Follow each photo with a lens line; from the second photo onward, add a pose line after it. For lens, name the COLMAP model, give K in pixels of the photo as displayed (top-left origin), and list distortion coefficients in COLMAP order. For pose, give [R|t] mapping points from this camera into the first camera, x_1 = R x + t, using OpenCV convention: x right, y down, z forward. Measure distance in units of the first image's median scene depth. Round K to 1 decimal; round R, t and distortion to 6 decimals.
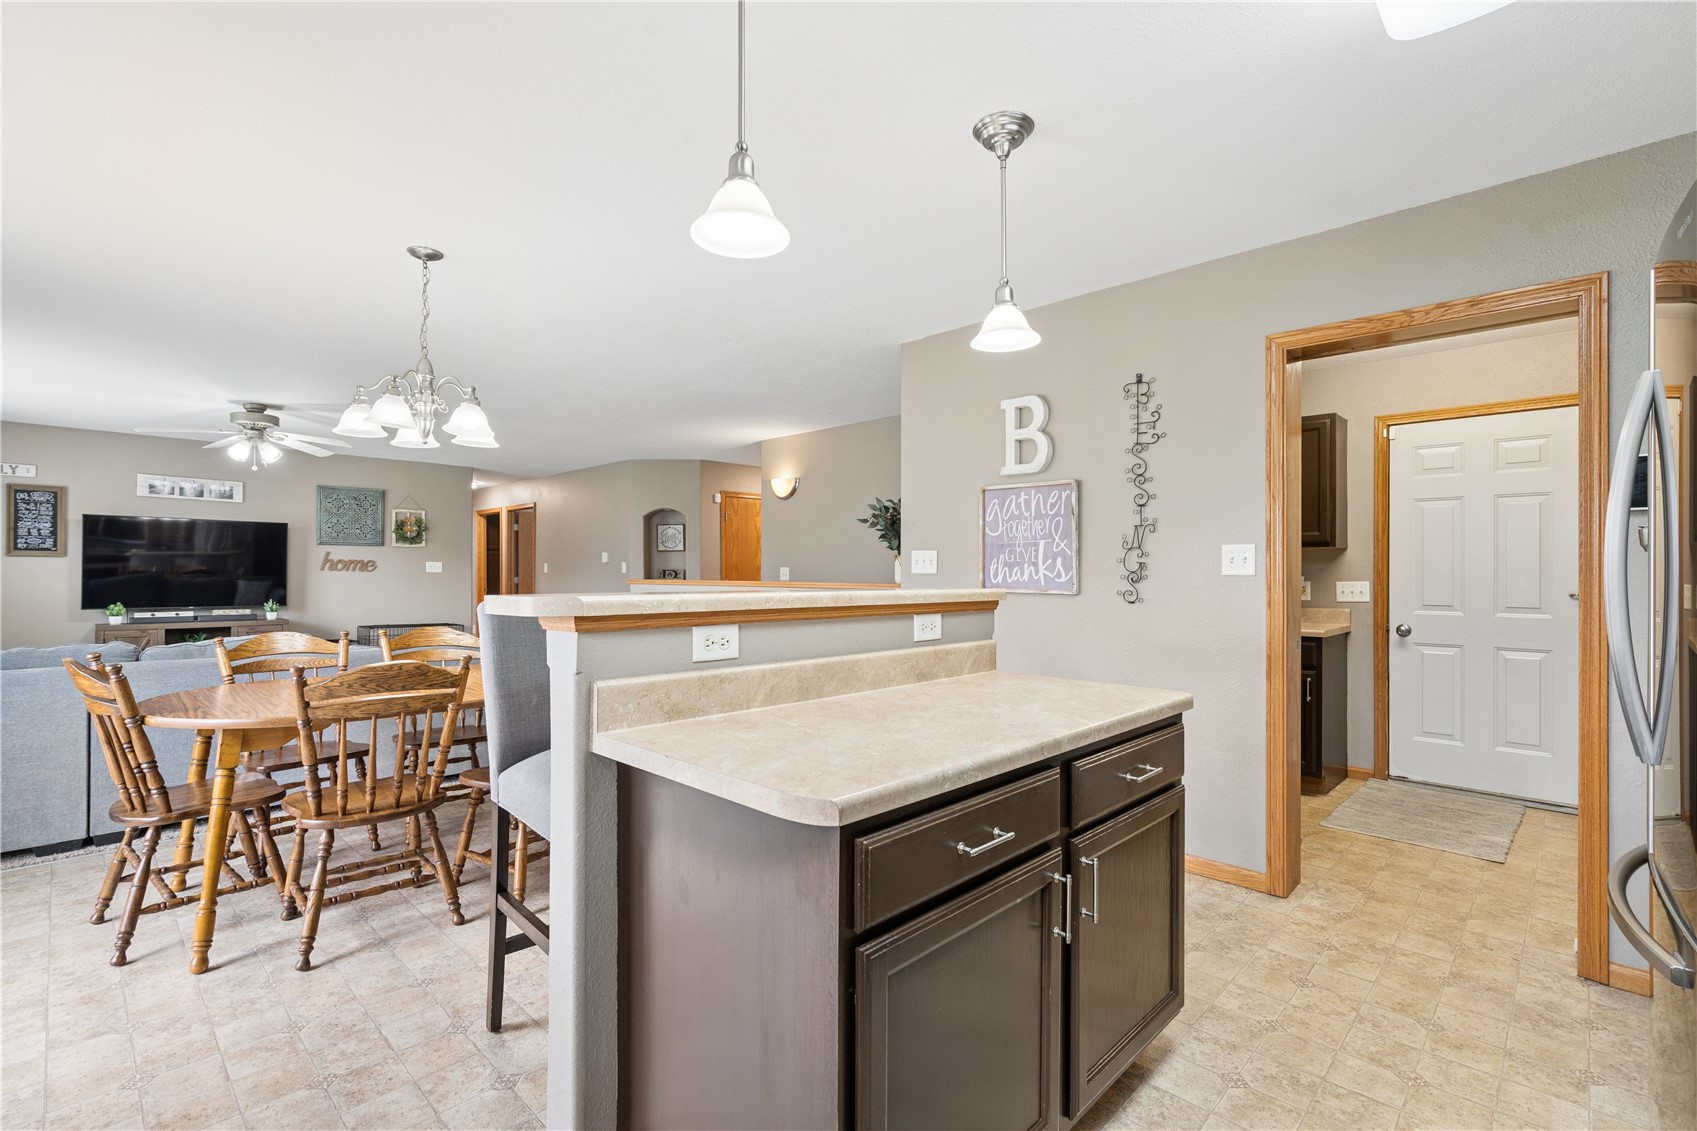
lens RADIAL K [[779.6, 0, 835.5], [0, 779.6, 565.1], [0, 0, 1]] dist [-0.005254, 0.000426]
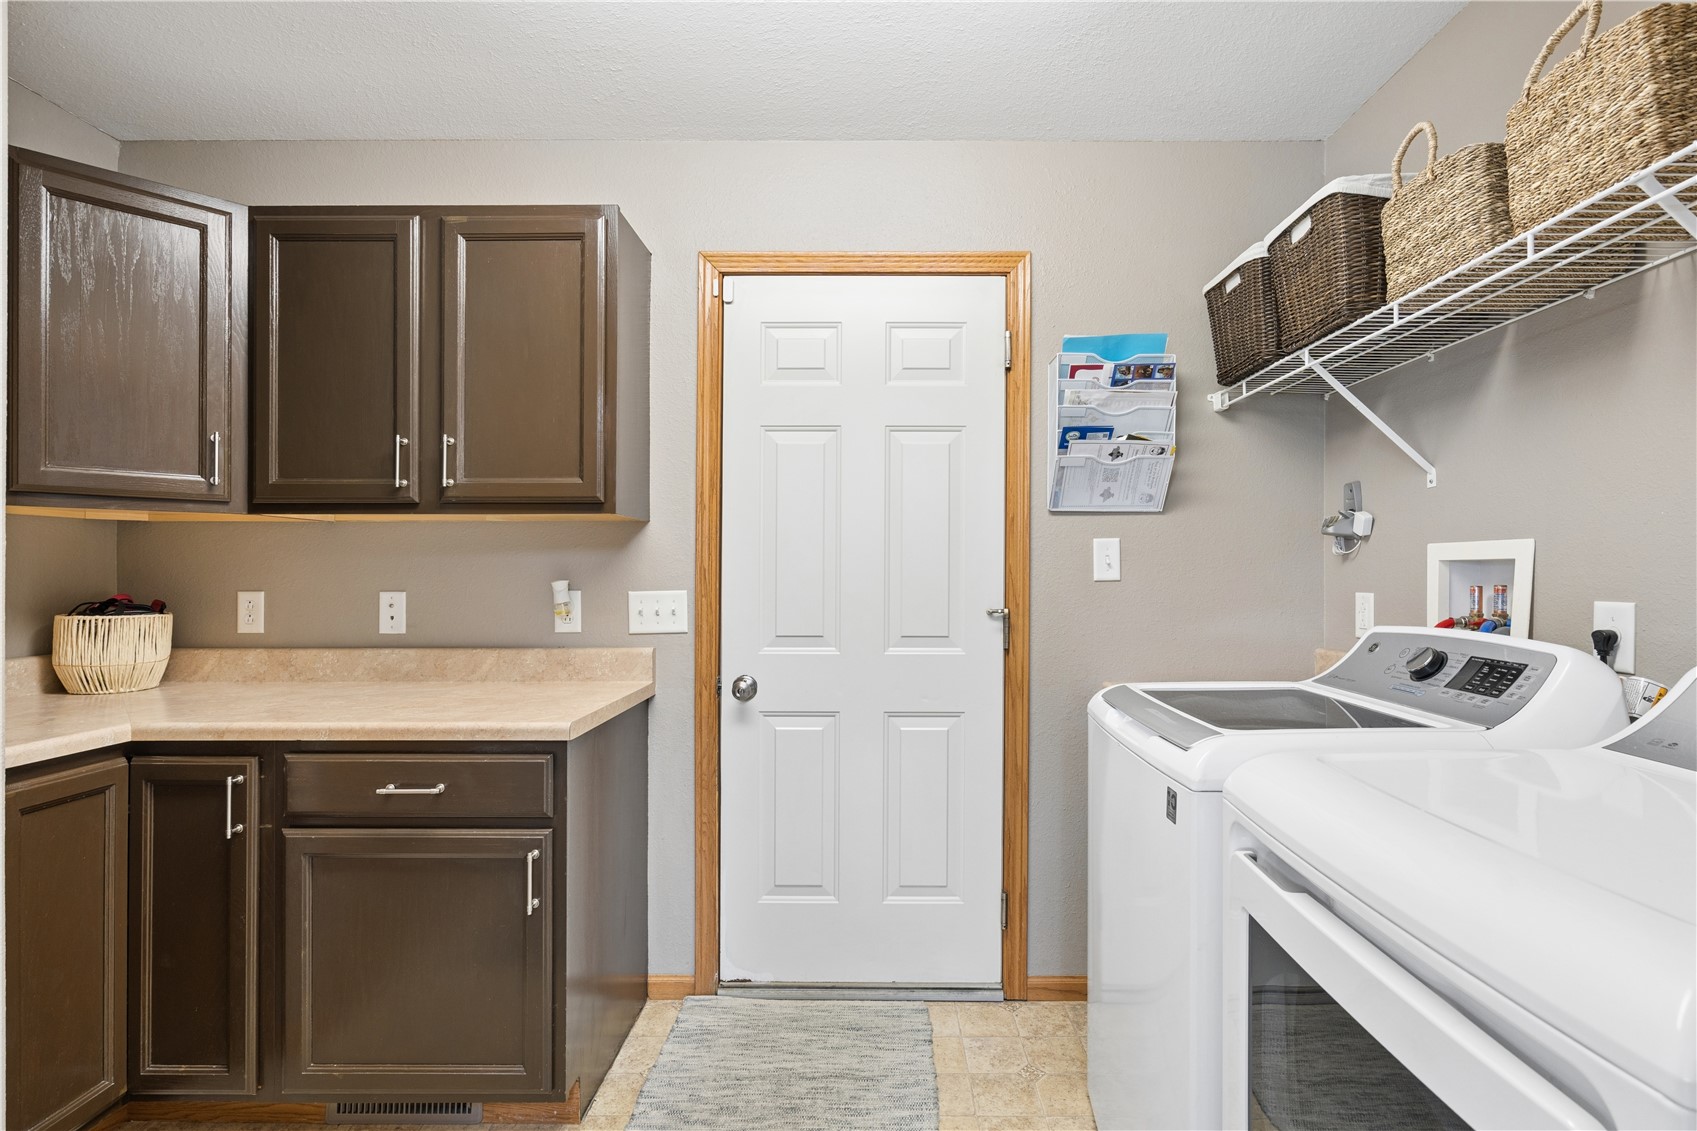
lens RADIAL K [[779.6, 0, 845.9], [0, 779.6, 563.1], [0, 0, 1]] dist [-0.005254, 0.000426]
pose [[0.711959, -0.002192, 0.702218, 0.420605], [-0.006298, 0.999935, 0.009507, -0.001149], [-0.702193, -0.011191, 0.711899, 0.592082]]
